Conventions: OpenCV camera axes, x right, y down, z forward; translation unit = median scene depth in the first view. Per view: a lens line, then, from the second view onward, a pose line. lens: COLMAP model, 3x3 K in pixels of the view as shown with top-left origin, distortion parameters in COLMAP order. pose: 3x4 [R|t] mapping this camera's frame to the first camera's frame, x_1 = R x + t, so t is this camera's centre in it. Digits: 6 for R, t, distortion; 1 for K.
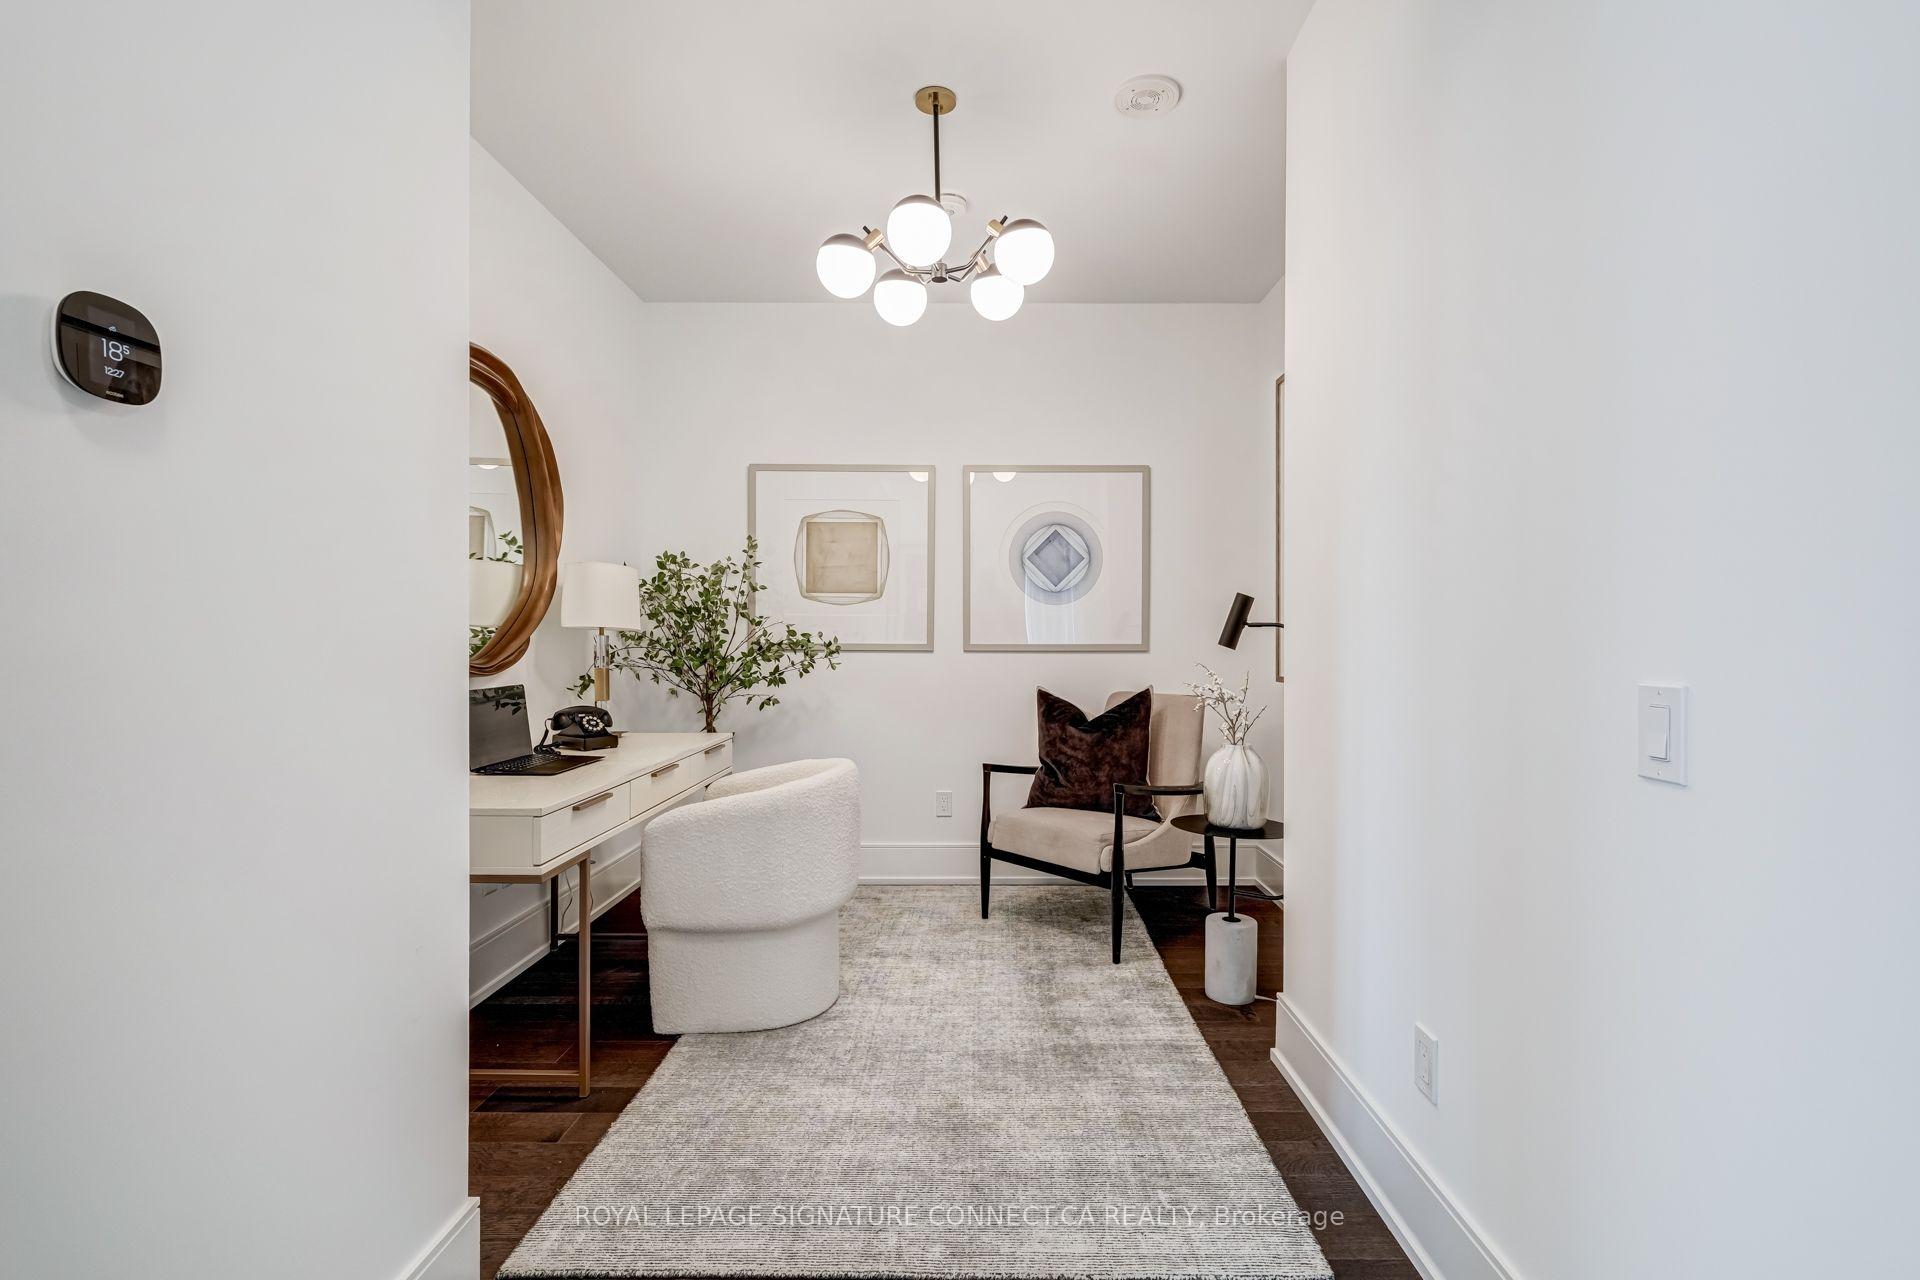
lens RADIAL K [[941.7, 0, 958.7], [0, 941.7, 613.1], [0, 0, 1]] dist [-0.004362, -0.000583]
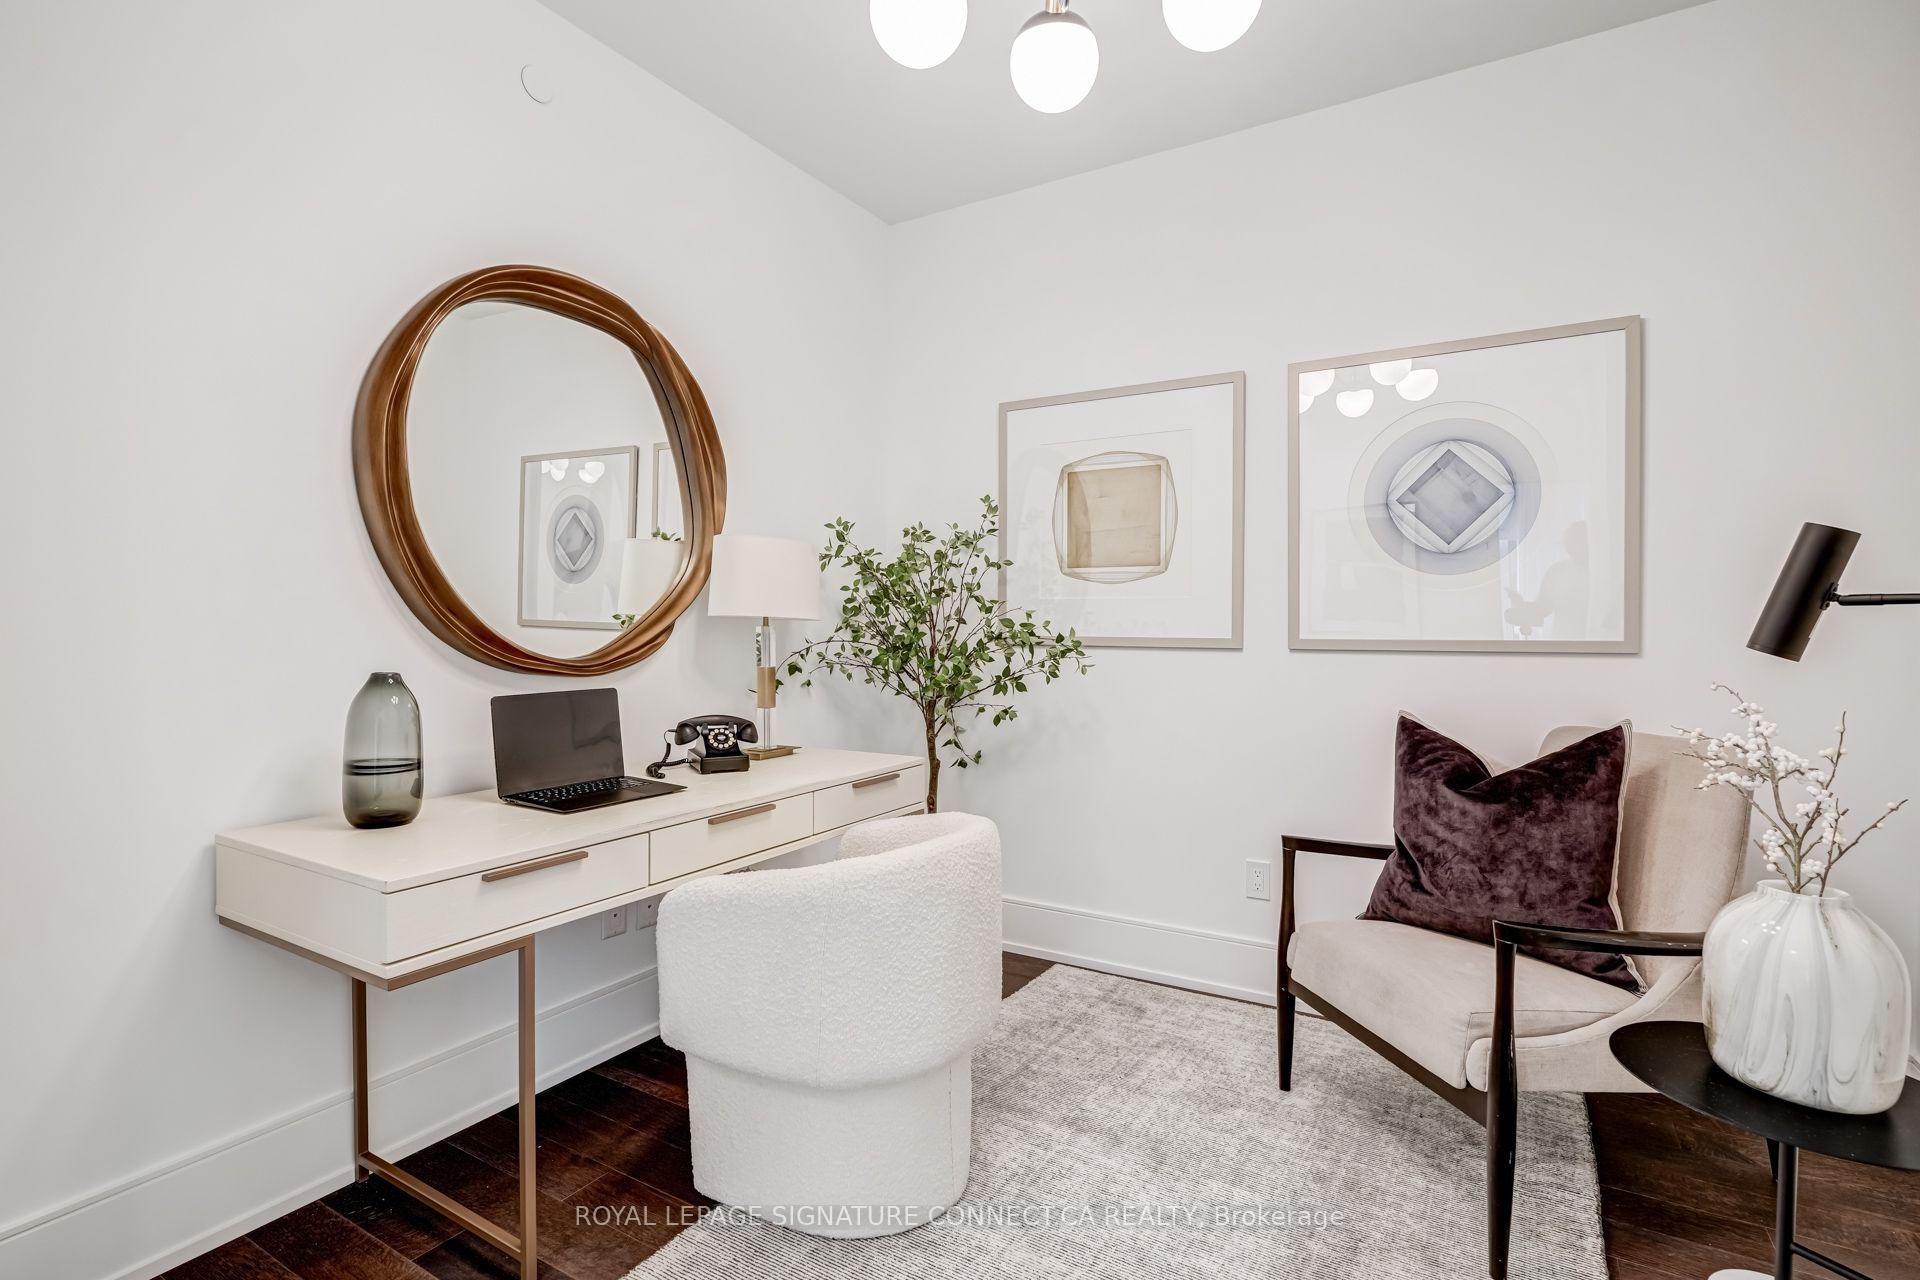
lens RADIAL K [[920.0, 0, 954.3], [0, 920.0, 618.3], [0, 0, 1]] dist [-0.002830, -0.000242]
pose [[0.860408, -0.004737, -0.509583, 0.144981], [0.012820, 0.999842, 0.012352, 0.008564], [0.509444, -0.017160, 0.860333, 0.374003]]
